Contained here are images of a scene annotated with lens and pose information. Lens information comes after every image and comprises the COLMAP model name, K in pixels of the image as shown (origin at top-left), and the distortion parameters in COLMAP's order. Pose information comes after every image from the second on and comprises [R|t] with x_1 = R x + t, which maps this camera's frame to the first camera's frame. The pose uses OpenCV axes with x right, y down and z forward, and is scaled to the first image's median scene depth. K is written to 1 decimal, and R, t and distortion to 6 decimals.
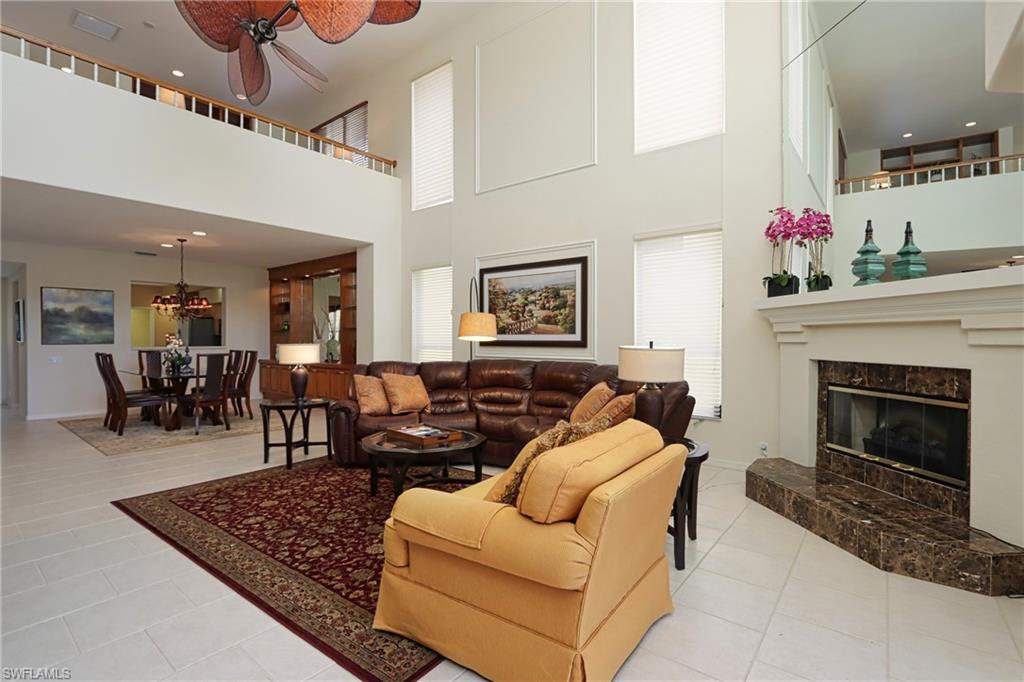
lens RADIAL K [[475.6, 0, 503.5], [0, 475.6, 339.4], [0, 0, 1]] dist [-0.016345, 0.001044]
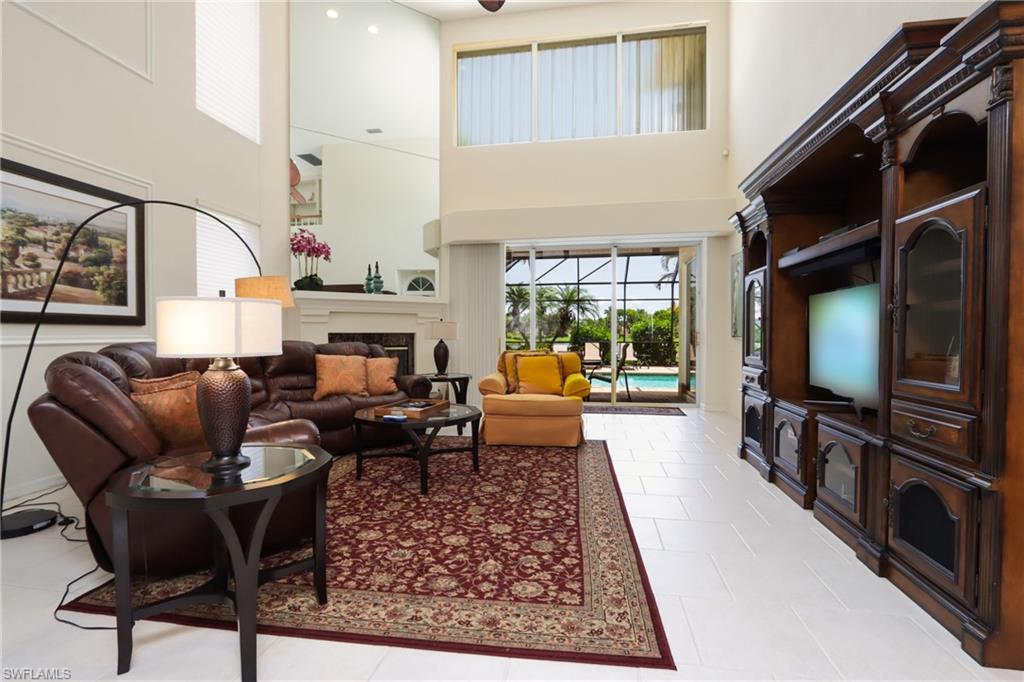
lens RADIAL K [[475.6, 0, 506.1], [0, 475.6, 339.3], [0, 0, 1]] dist [-0.016345, 0.001044]
pose [[-0.483726, -0.013438, 0.875116, -1.097404], [0.000965, 0.999873, 0.015887, 0.041431], [-0.875219, 0.008529, -0.483652, 1.295367]]
